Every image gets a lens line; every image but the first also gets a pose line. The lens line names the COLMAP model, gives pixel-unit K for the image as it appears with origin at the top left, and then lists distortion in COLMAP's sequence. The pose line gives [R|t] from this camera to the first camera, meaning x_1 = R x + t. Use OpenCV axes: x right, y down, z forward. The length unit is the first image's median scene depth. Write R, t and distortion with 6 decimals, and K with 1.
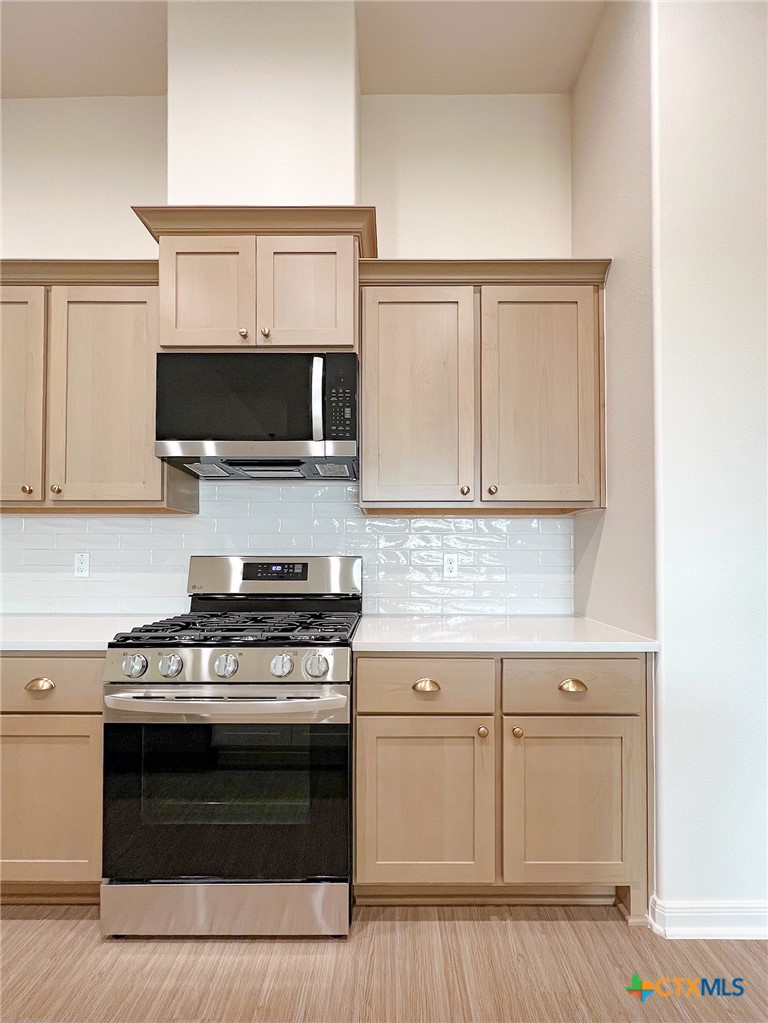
lens RADIAL K [[439.0, 0, 386.2], [0, 439.0, 545.8], [0, 0, 1]] dist [-0.001979, -0.000229]
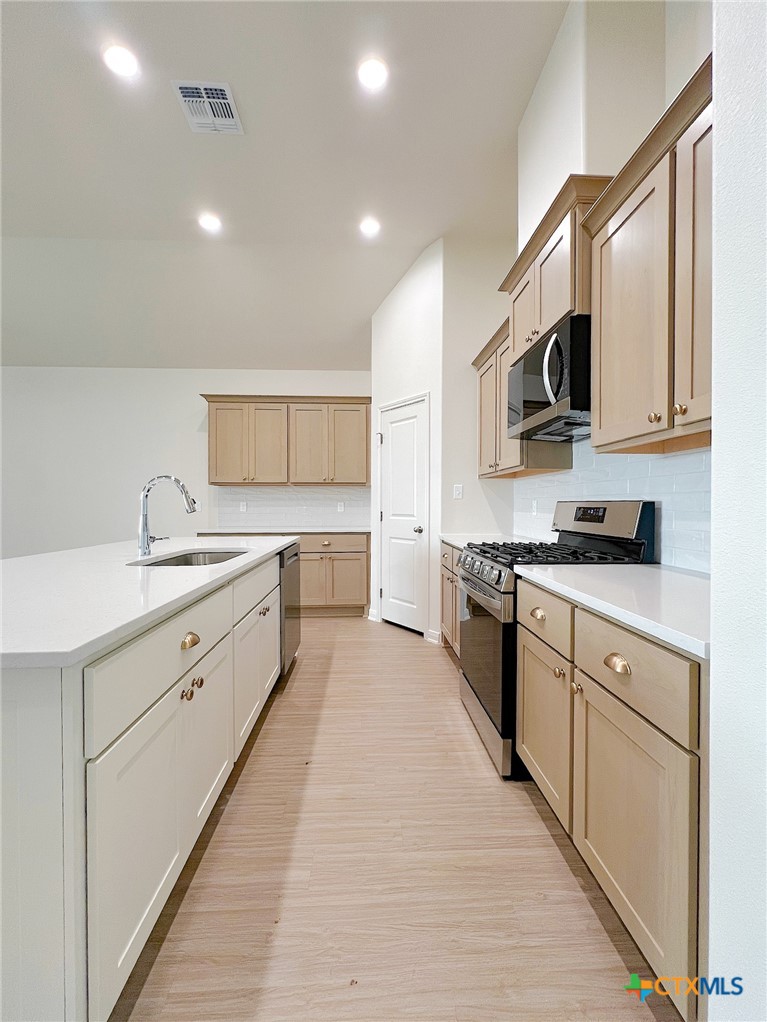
lens RADIAL K [[418.3, 0, 383.4], [0, 418.3, 510.1], [0, 0, 1]] dist [0.000200, 0.000025]
pose [[0.047987, 0.013095, -0.998762, 0.935448], [0.011224, 0.999844, 0.013649, 0.029371], [0.998785, -0.011866, 0.047833, 0.455922]]
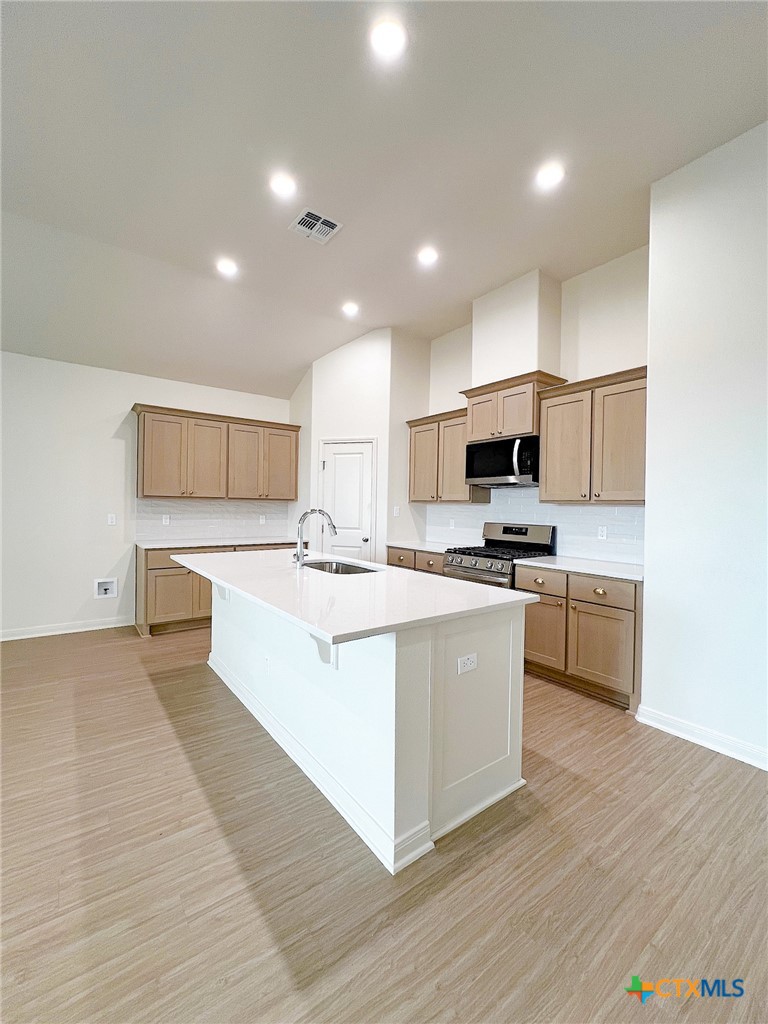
lens RADIAL K [[427.3, 0, 386.3], [0, 427.3, 510.9], [0, 0, 1]] dist [-0.001021, 0.000134]
pose [[0.600800, 0.017494, -0.799208, 1.197490], [-0.007396, 0.999839, 0.016326, -0.079904], [0.799366, -0.003897, 0.600832, -0.887466]]
